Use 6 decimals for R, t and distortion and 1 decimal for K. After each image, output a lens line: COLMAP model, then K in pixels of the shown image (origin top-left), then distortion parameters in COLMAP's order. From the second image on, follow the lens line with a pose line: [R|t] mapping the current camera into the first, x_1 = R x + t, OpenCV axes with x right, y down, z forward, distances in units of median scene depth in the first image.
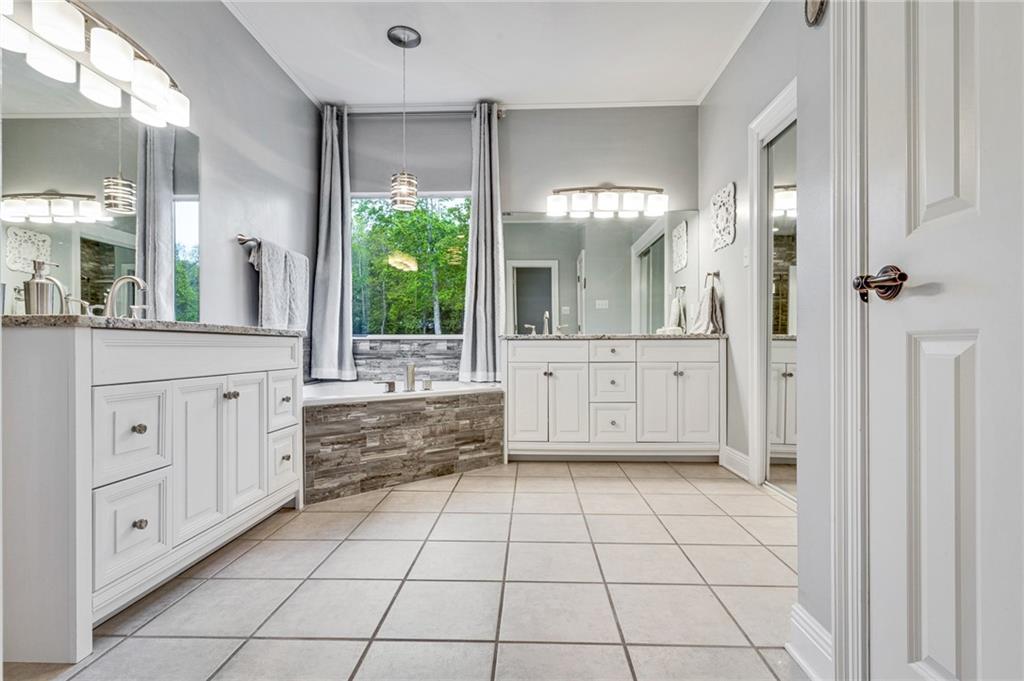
lens RADIAL K [[491.7, 0, 516.2], [0, 491.7, 346.7], [0, 0, 1]] dist [-0.001509, 0.001195]
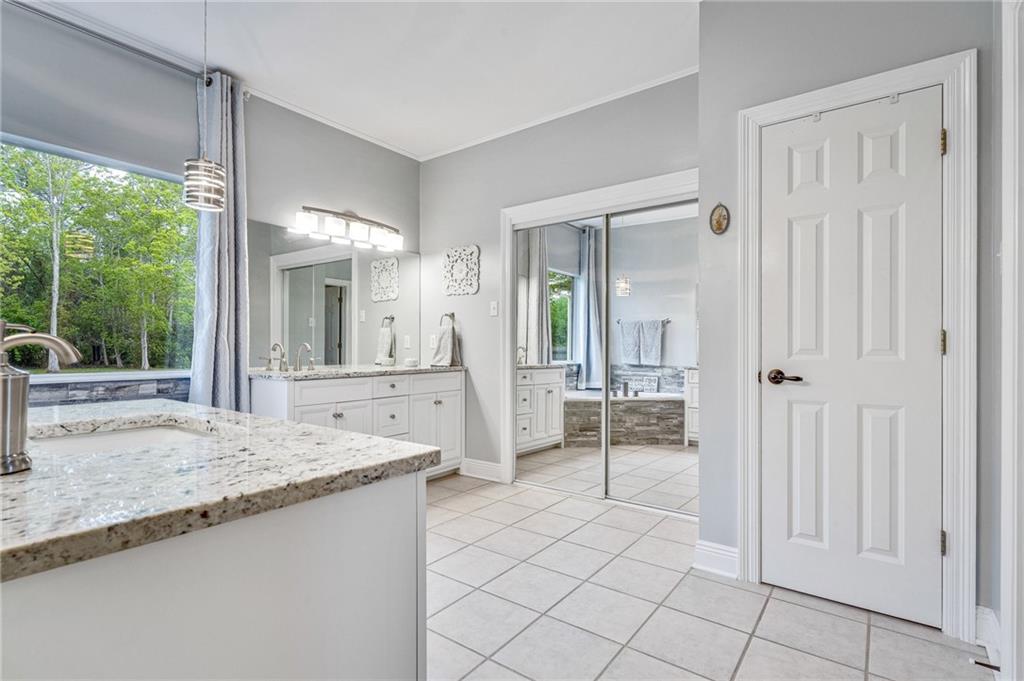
lens RADIAL K [[491.7, 0, 522.9], [0, 491.7, 342.3], [0, 0, 1]] dist [-0.001509, 0.001195]
pose [[0.562503, 0.011248, 0.826719, -0.498634], [-0.004274, 0.999934, -0.010697, -0.072620], [-0.826784, 0.002483, 0.562514, 0.192085]]
